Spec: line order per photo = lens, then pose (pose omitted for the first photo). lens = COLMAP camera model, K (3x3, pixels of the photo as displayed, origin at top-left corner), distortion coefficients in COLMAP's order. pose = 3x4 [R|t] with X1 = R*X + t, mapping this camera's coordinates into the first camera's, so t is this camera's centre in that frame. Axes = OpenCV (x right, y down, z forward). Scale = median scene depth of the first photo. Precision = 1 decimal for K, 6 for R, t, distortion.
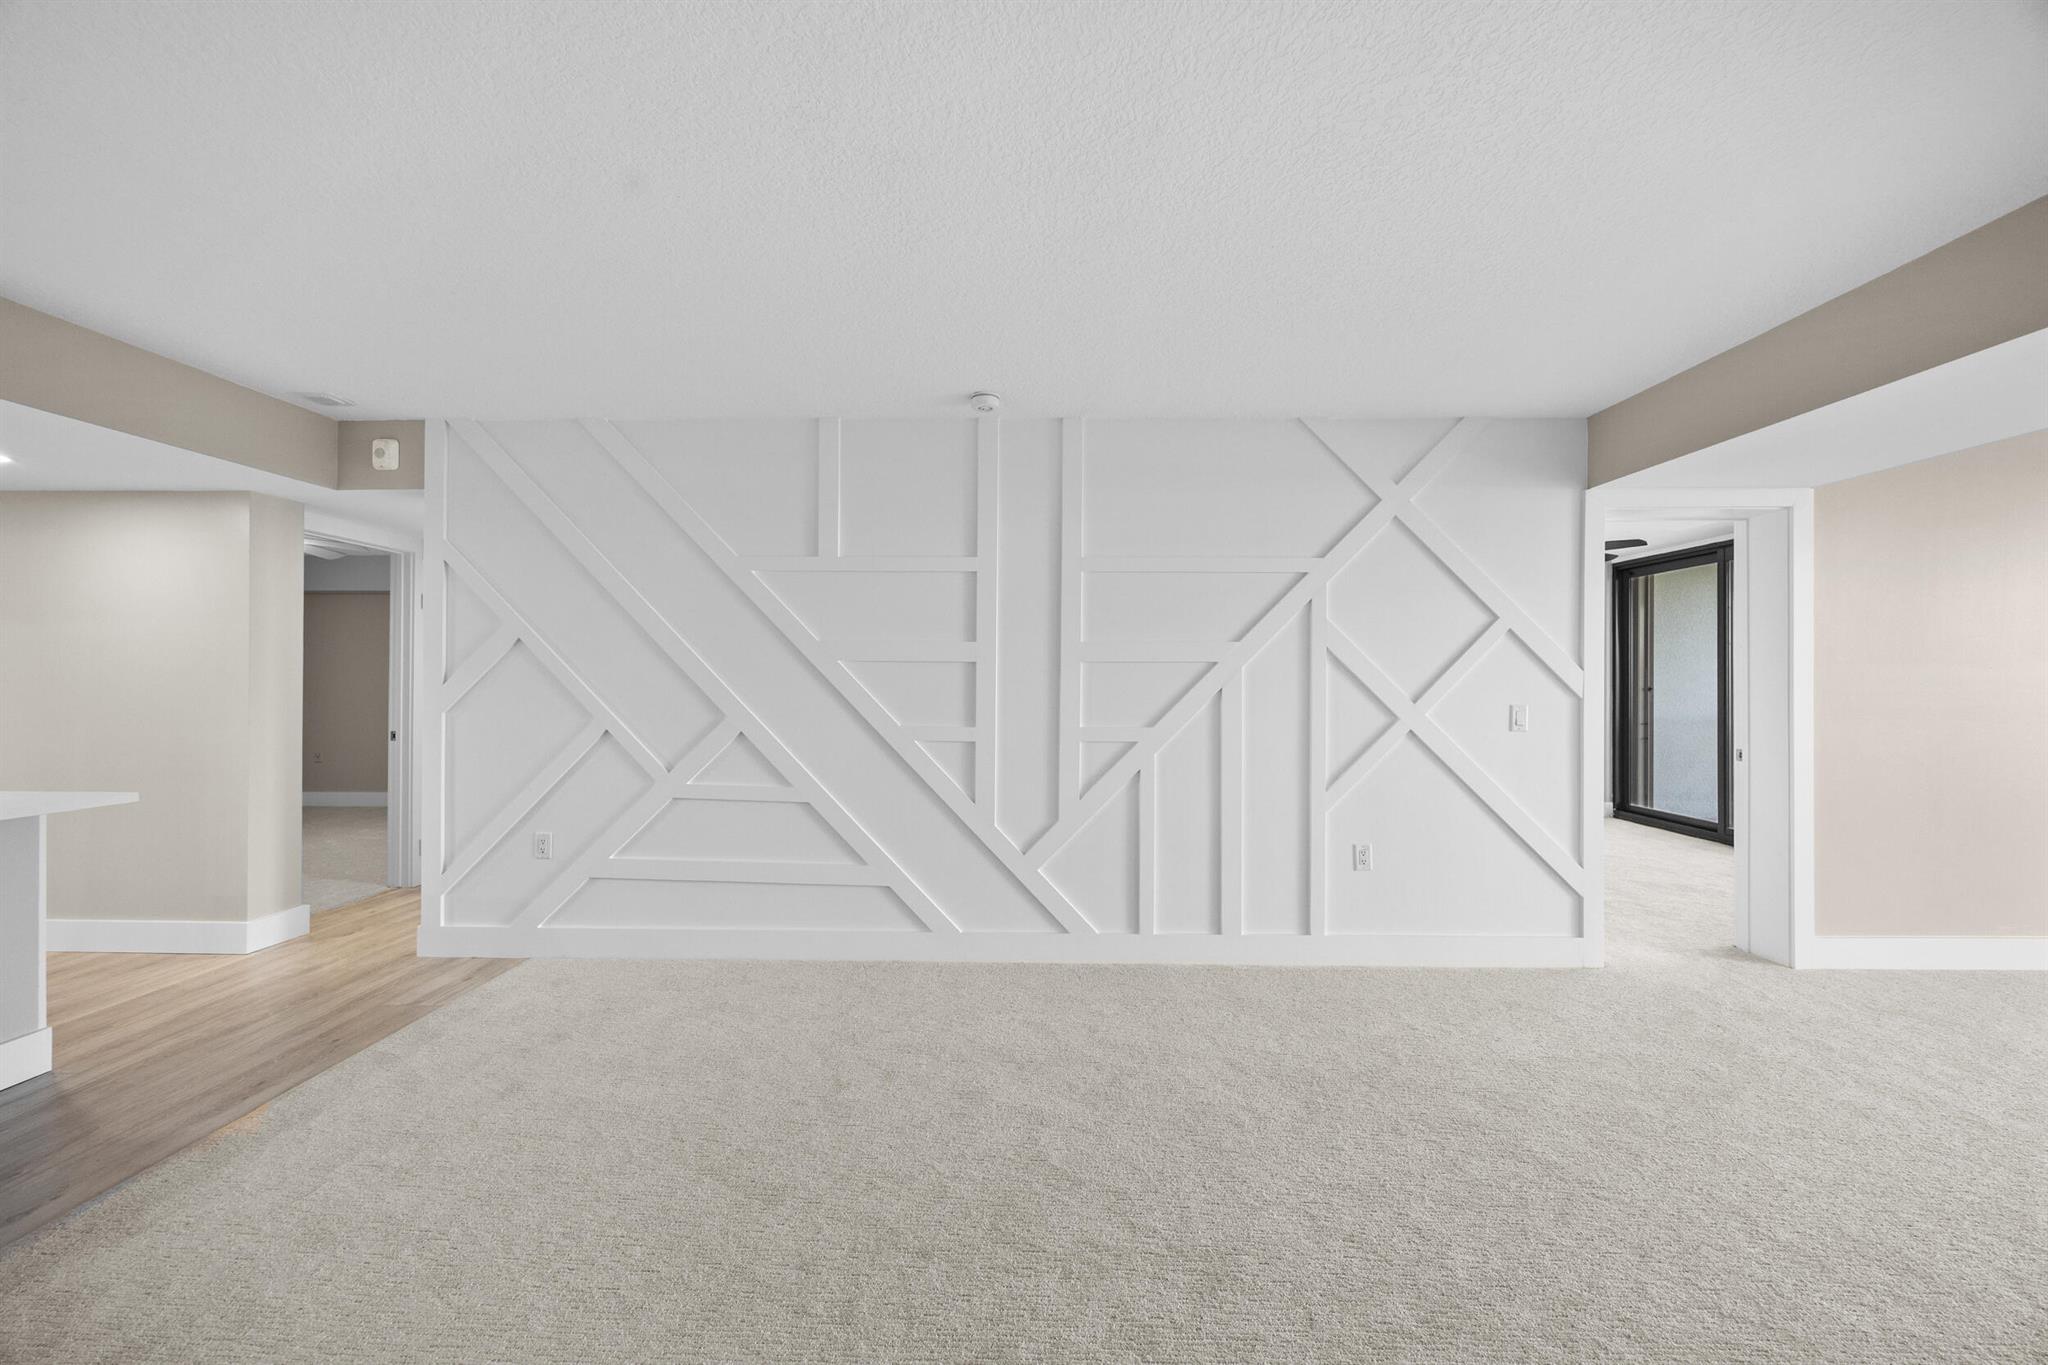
lens RADIAL K [[775.6, 0, 1005.0], [0, 775.6, 678.8], [0, 0, 1]] dist [0.001842, -0.000195]
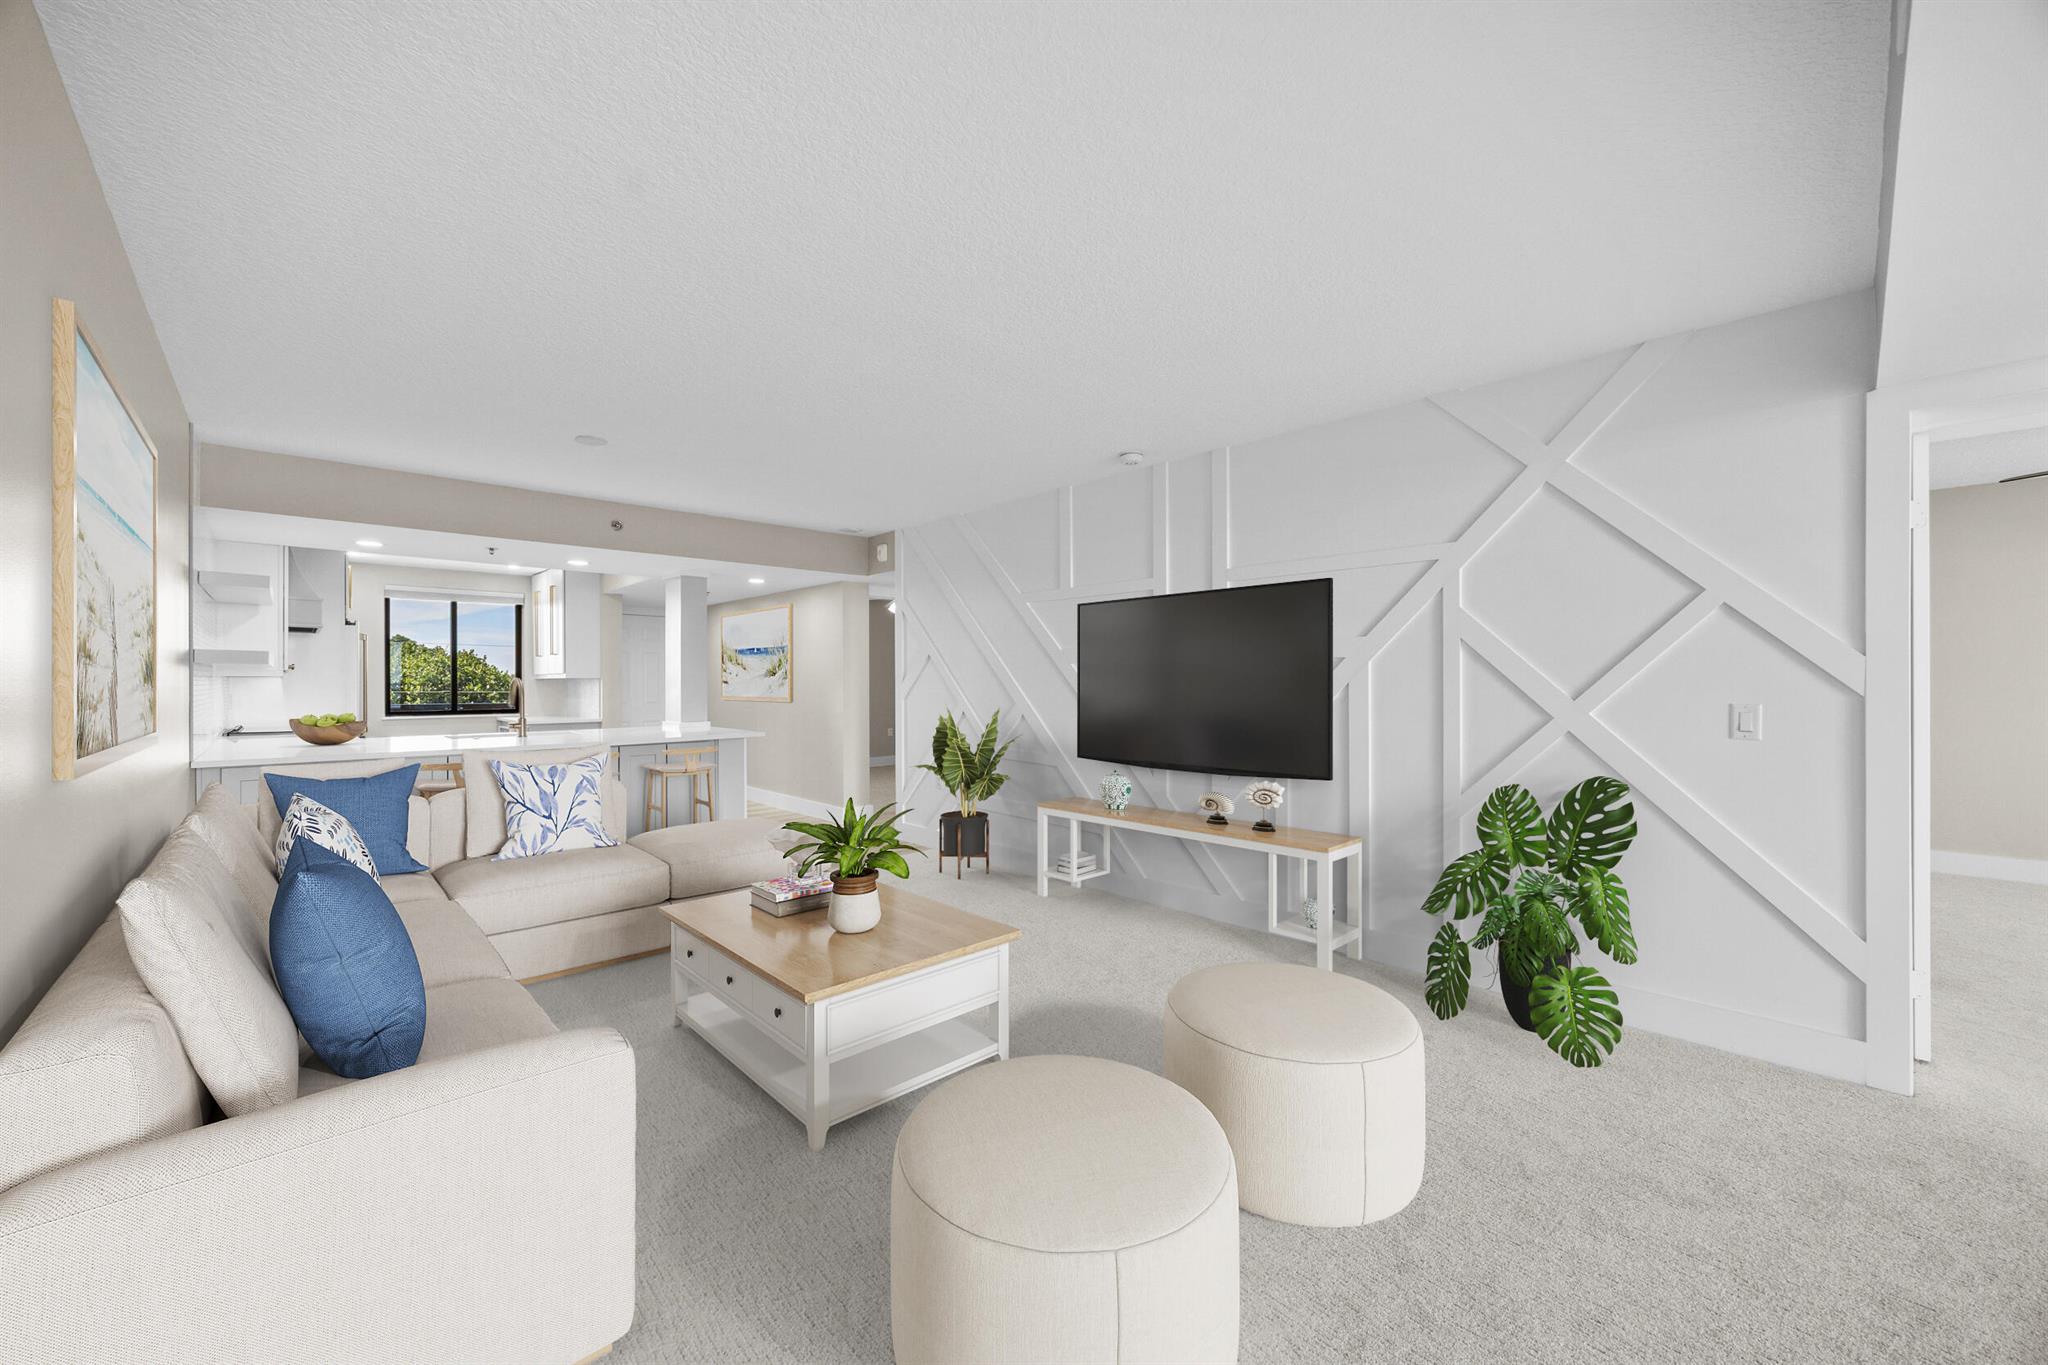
lens RADIAL K [[775.6, 0, 1039.1], [0, 775.6, 680.8], [0, 0, 1]] dist [0.001842, -0.000195]
pose [[0.708447, -0.005393, -0.705743, 0.708903], [0.009752, 0.999950, 0.002148, 0.003082], [0.705696, -0.008404, 0.708465, -0.006286]]
